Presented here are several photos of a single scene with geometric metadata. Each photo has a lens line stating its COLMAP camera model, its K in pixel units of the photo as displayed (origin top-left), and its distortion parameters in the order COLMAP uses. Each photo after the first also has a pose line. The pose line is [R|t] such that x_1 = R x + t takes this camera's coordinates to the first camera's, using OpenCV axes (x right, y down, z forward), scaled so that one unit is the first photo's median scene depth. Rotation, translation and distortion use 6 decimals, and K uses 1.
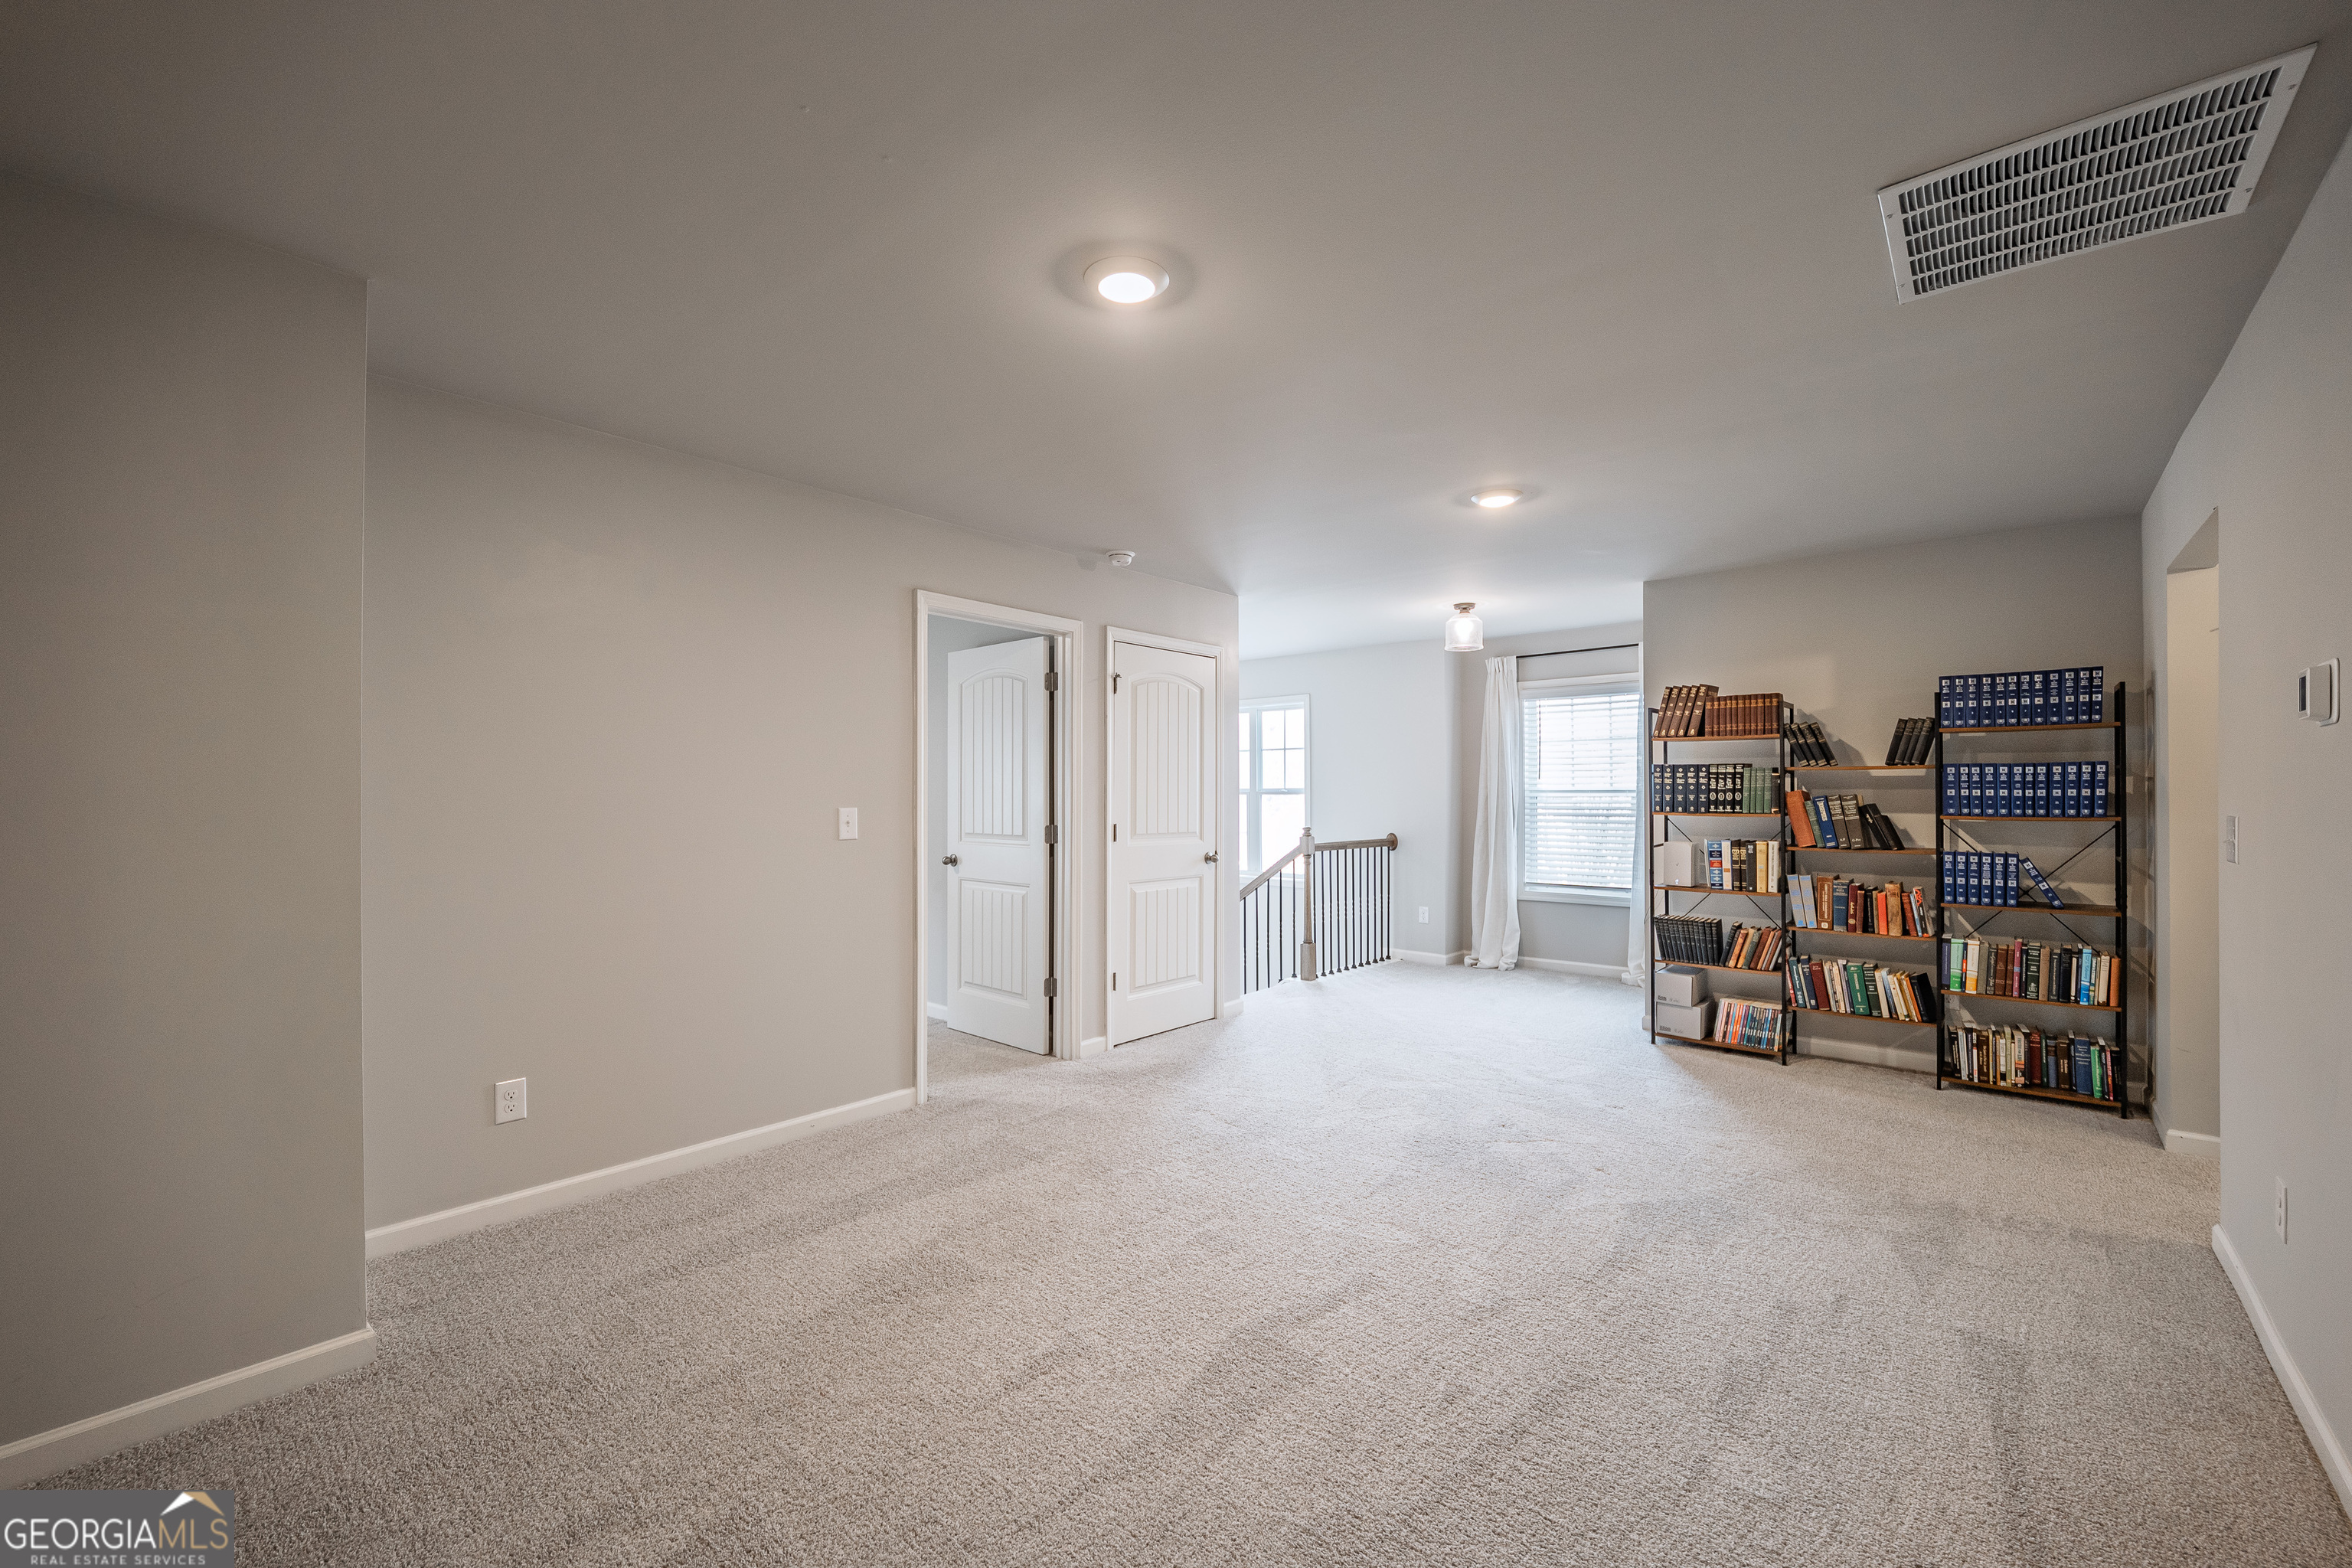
lens RADIAL K [[951.9, 0, 1163.0], [0, 951.9, 782.4], [0, 0, 1]] dist [0.002577, 0.000403]
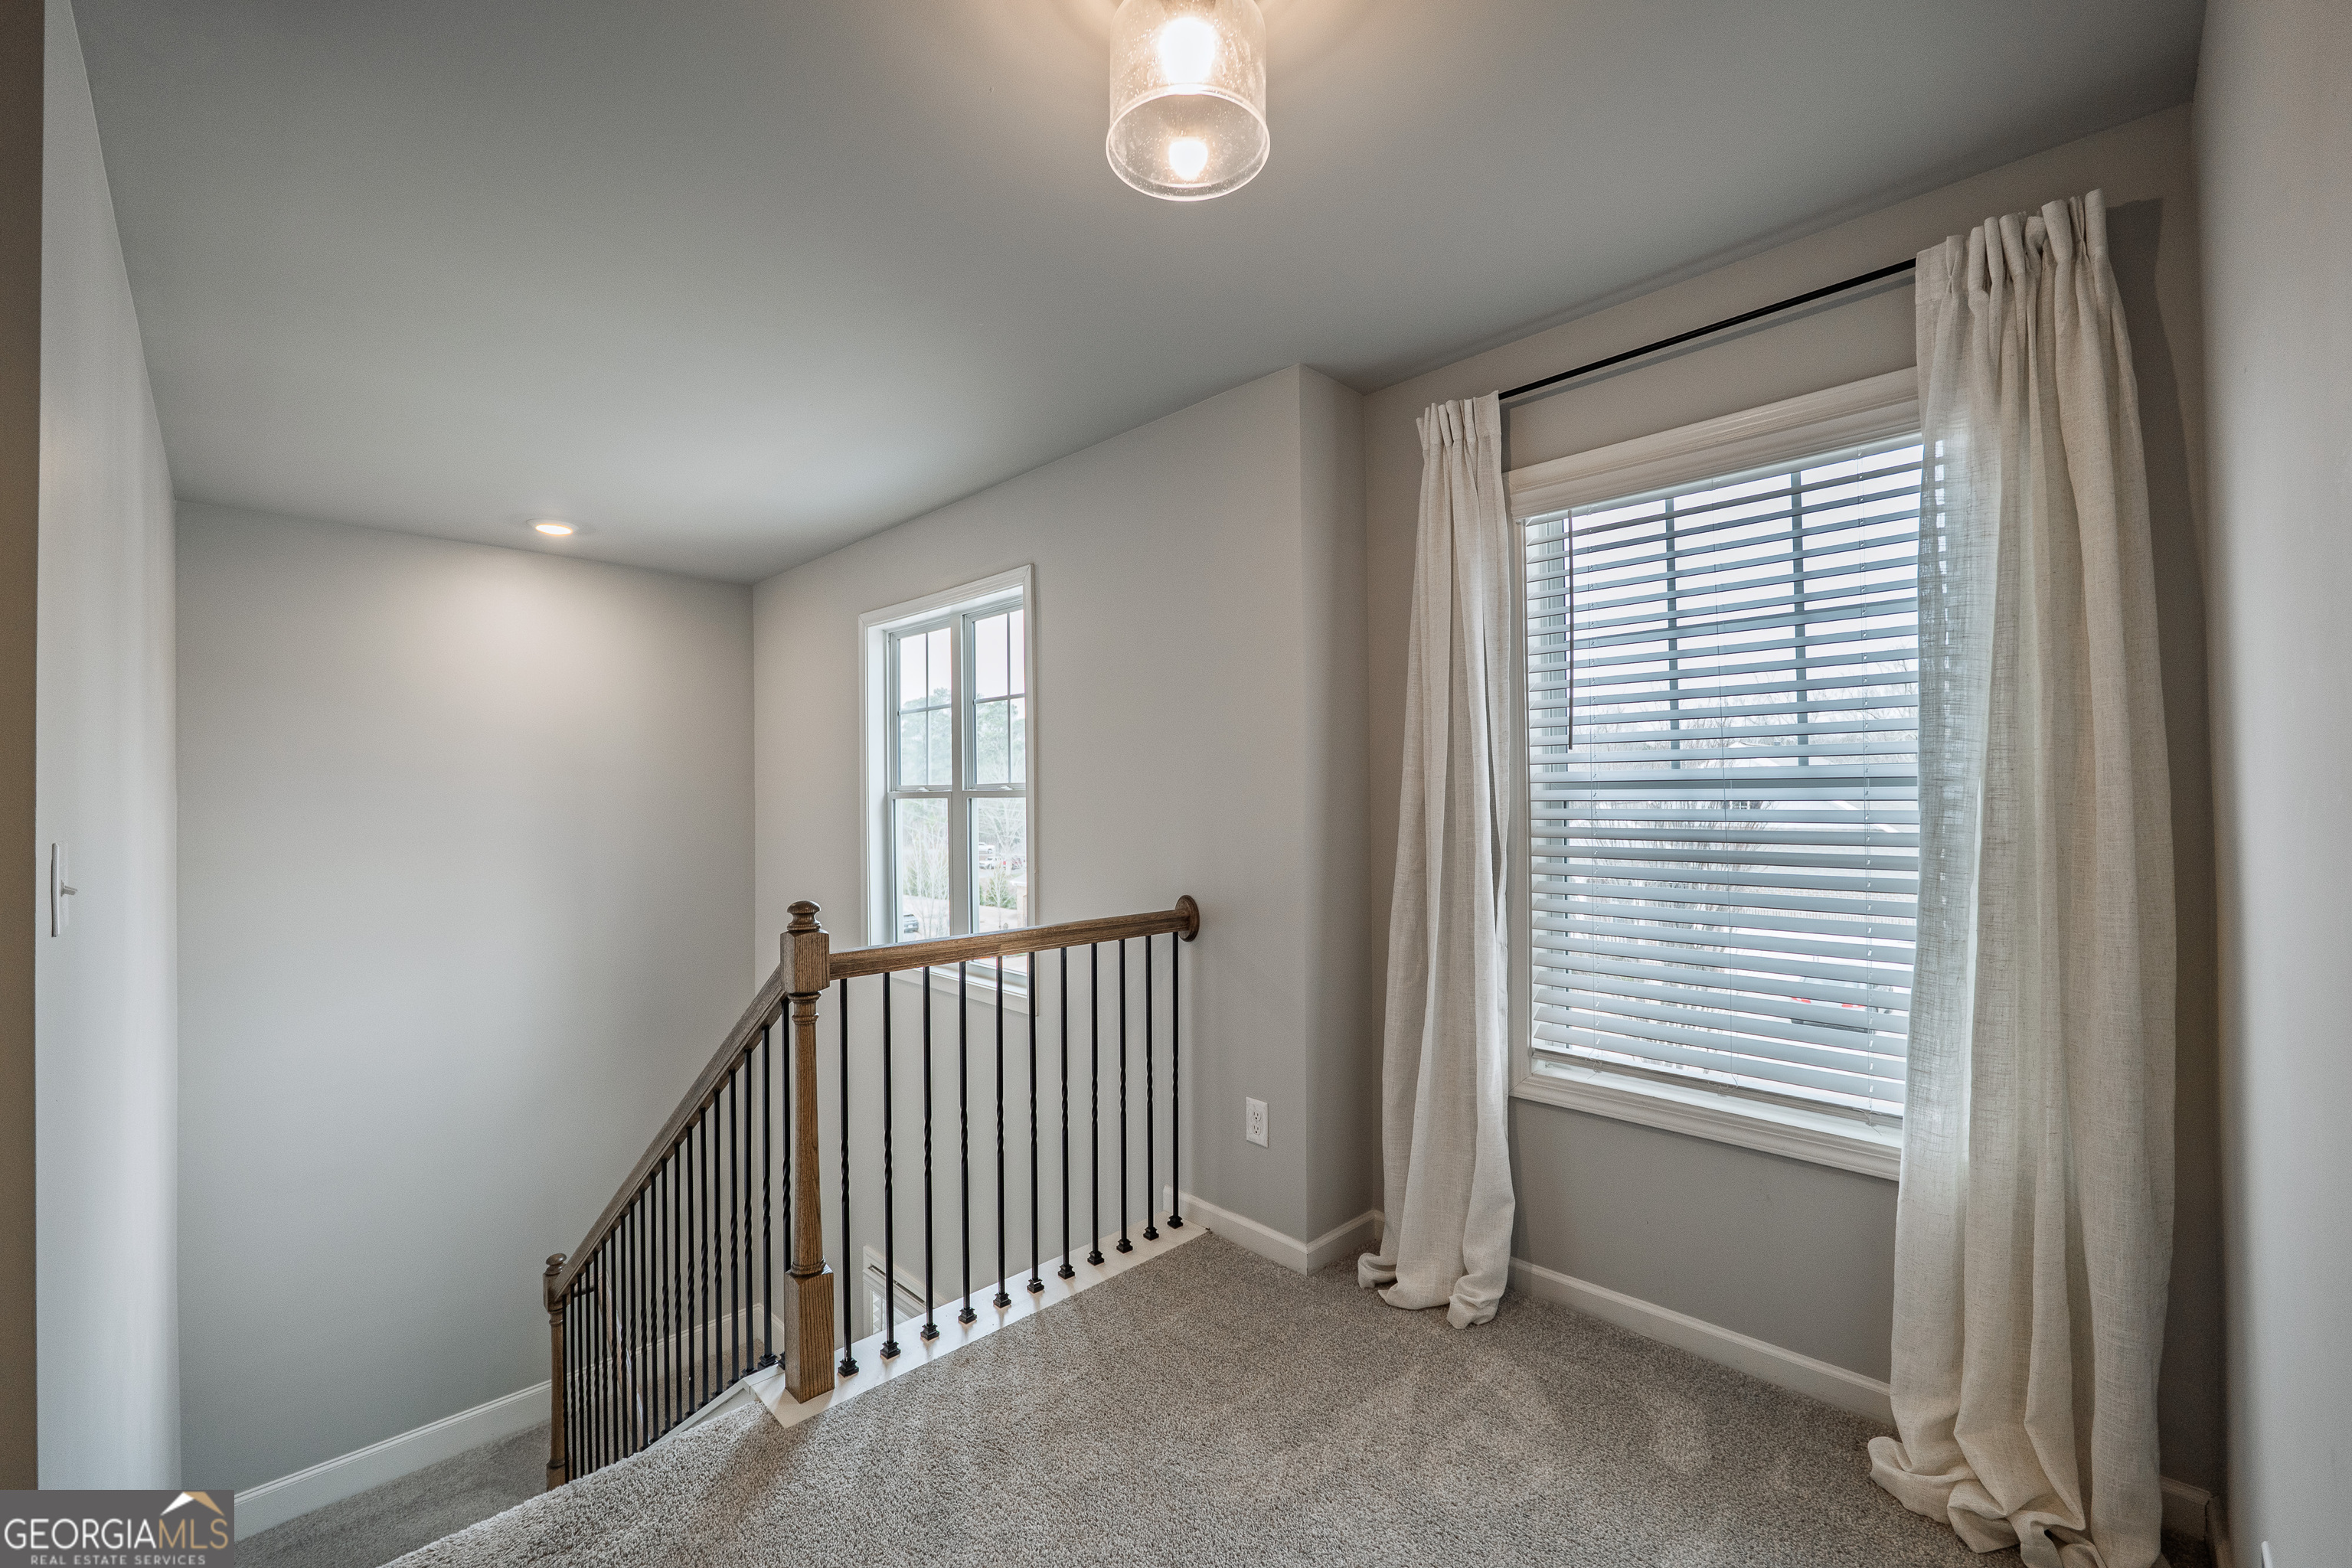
lens RADIAL K [[951.9, 0, 1162.8], [0, 951.9, 791.5], [0, 0, 1]] dist [0.002577, 0.000403]
pose [[0.998431, -0.010472, -0.055011, 0.264442], [0.010852, 0.999919, 0.006601, 0.008553], [0.054937, -0.007187, 0.998464, 0.643594]]
